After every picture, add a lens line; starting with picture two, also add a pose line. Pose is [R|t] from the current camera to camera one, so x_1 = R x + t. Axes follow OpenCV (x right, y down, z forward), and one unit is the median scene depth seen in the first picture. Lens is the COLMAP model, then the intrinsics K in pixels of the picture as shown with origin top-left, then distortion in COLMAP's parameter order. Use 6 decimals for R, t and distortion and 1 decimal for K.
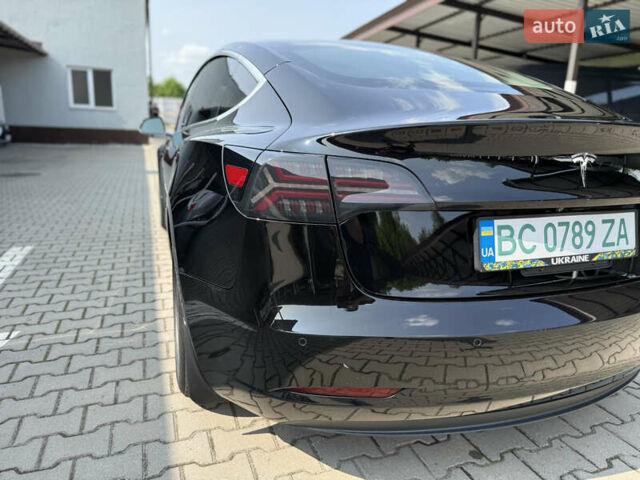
lens RADIAL K [[444.5, 0, 320.0], [0, 444.5, 240.0], [0, 0, 1]] dist [0.099576, -0.163056]
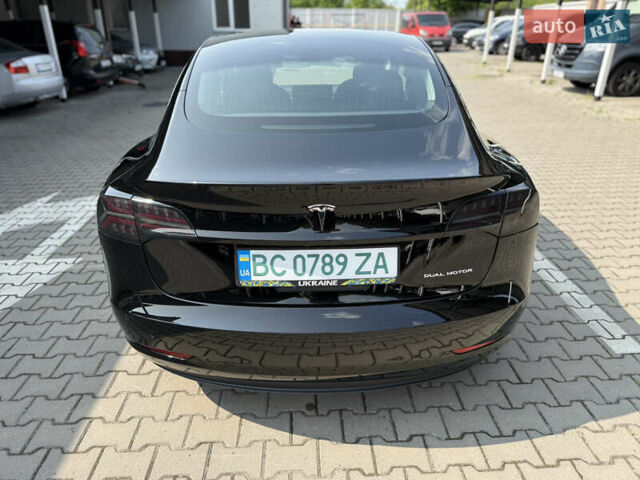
lens RADIAL K [[451.6, 0, 319.9], [0, 451.6, 237.1], [0, 0, 1]] dist [0.026368, -0.045981]
pose [[0.944953, 0.102289, -0.310807, 0.935901], [-0.043871, 0.980911, 0.189446, -0.325794], [0.324252, -0.165382, 0.931402, -0.176623]]
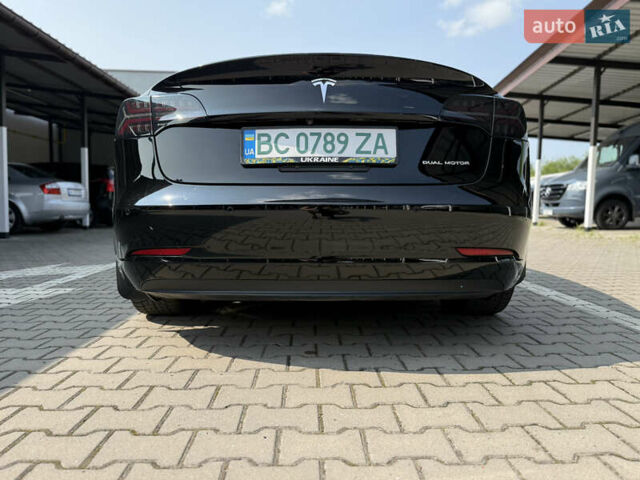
lens RADIAL K [[452.3, 0, 321.3], [0, 452.3, 244.4], [0, 0, 1]] dist [-0.000396, -0.005737]
pose [[0.941273, -0.003411, -0.337630, 0.994695], [-0.055681, 0.984690, -0.165179, 0.501554], [0.333024, 0.174279, 0.926672, -0.184680]]
